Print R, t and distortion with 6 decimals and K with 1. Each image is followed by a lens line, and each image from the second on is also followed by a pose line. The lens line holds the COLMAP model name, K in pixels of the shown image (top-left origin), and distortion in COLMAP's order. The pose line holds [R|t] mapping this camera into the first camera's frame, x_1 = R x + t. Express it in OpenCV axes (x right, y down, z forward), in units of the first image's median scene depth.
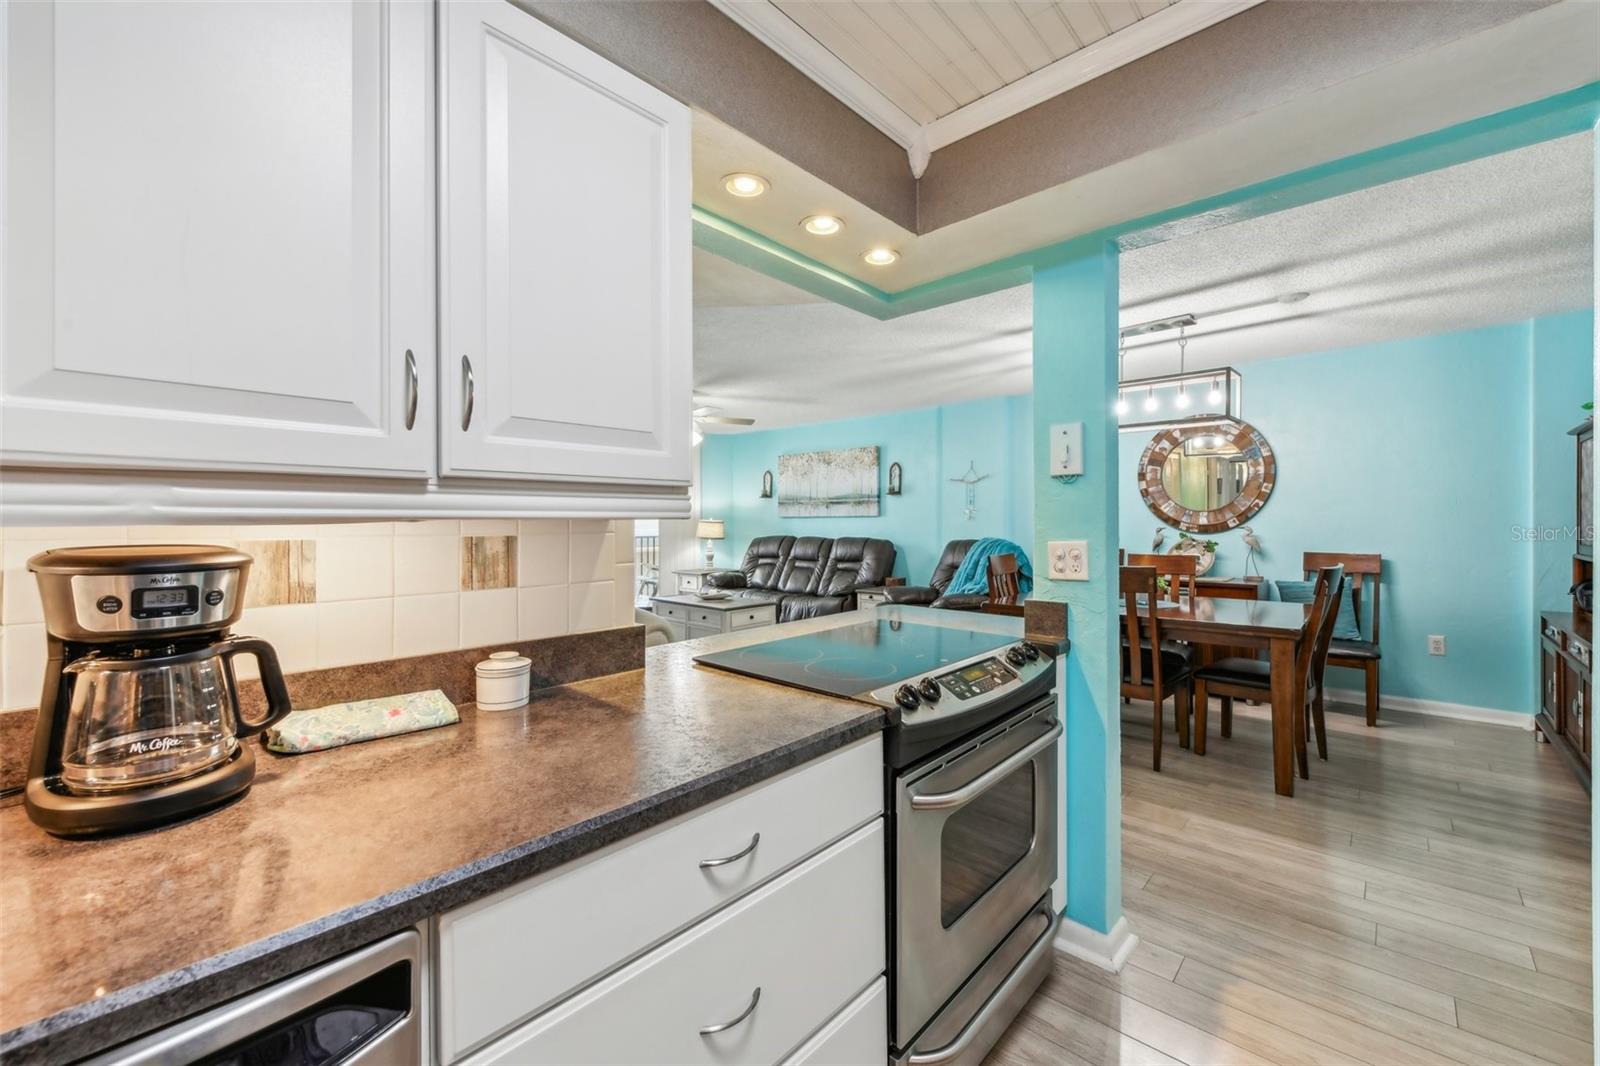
lens RADIAL K [[644.8, 0, 824.4], [0, 644.8, 530.0], [0, 0, 1]] dist [-0.001861, -0.001474]
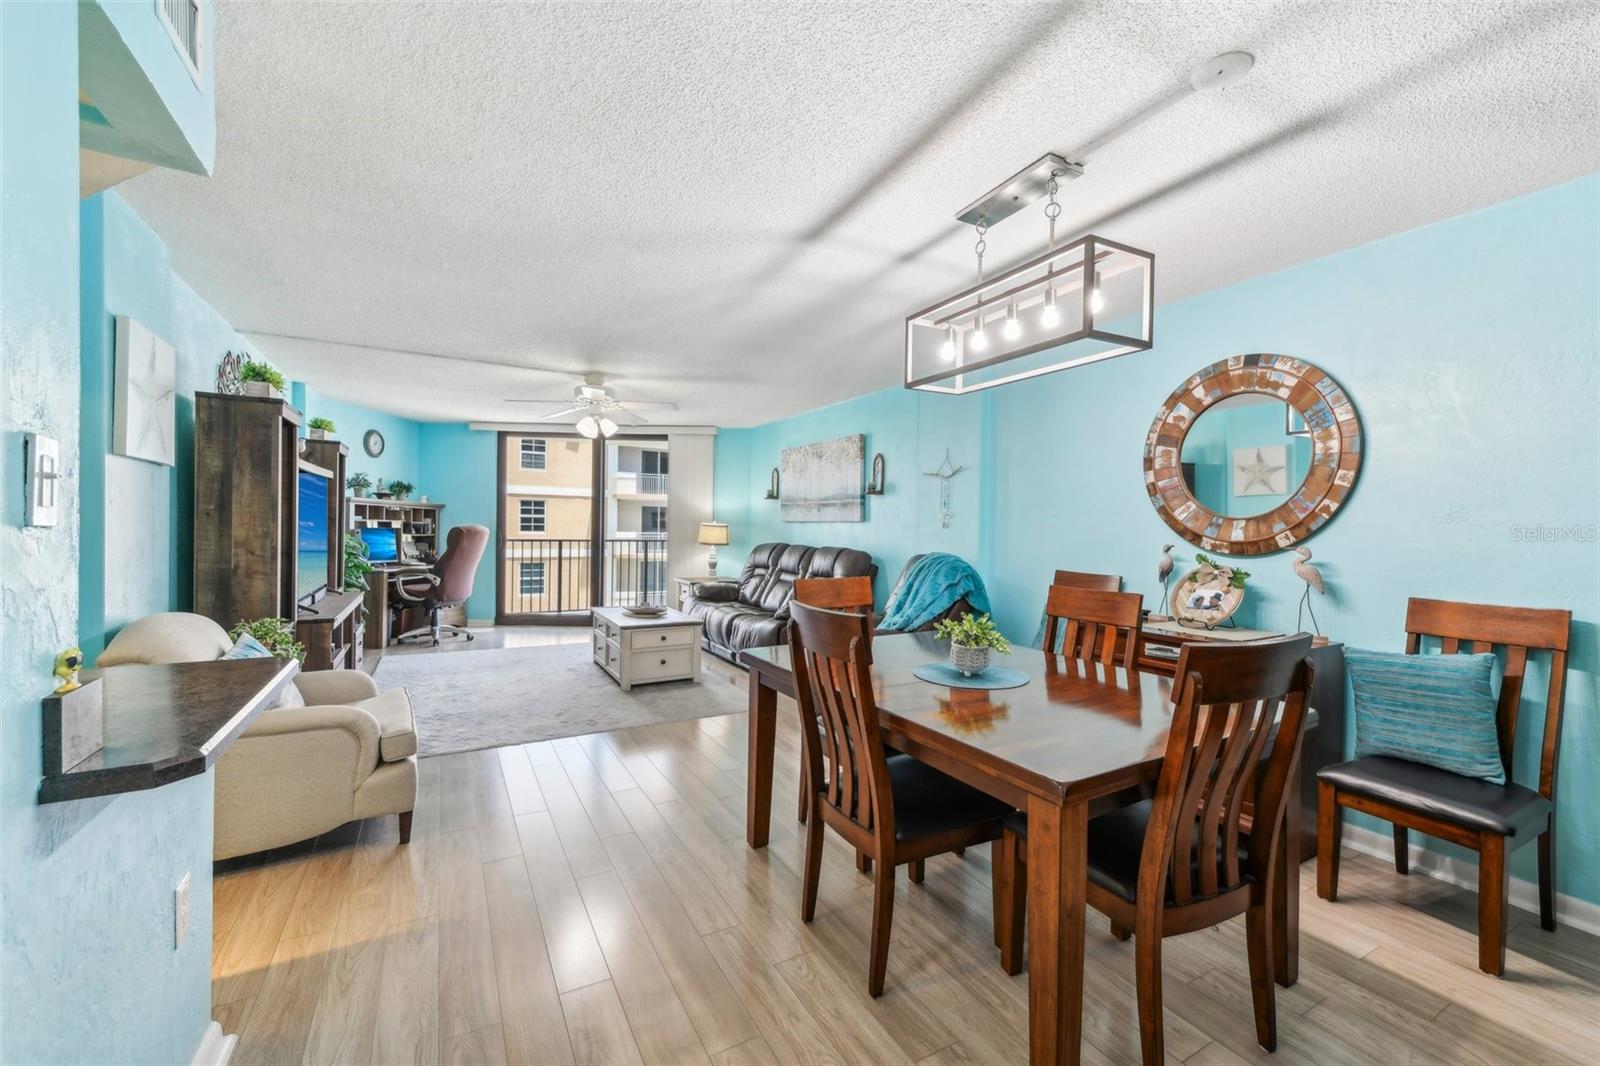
lens RADIAL K [[644.8, 0, 823.6], [0, 644.8, 537.9], [0, 0, 1]] dist [-0.001861, -0.001474]
pose [[0.952504, 0.024534, -0.303535, 0.385293], [-0.024255, 0.999695, 0.004689, -0.004746], [0.303558, 0.002895, 0.952809, 0.297789]]
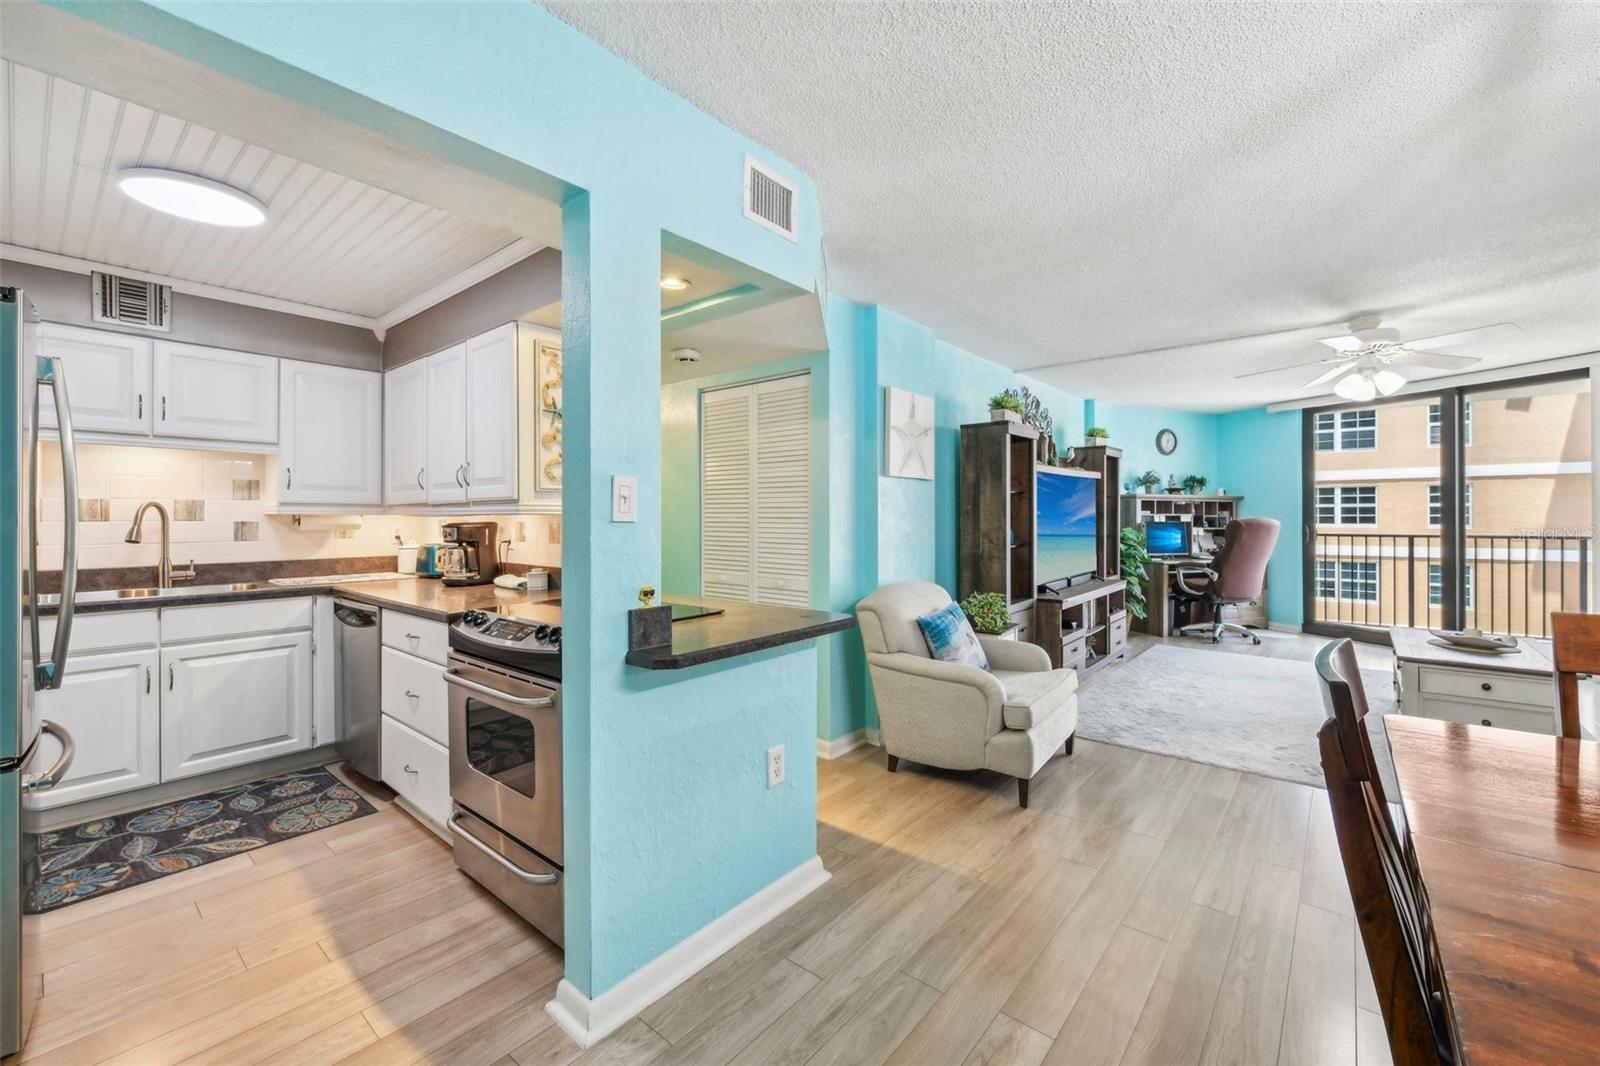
lens RADIAL K [[644.8, 0, 802.3], [0, 644.8, 515.4], [0, 0, 1]] dist [-0.001861, -0.001474]
pose [[0.024009, 0.002976, -0.999707, 0.474532], [-0.009026, 0.999955, 0.002760, -0.007251], [0.999671, 0.008957, 0.024035, 0.462764]]
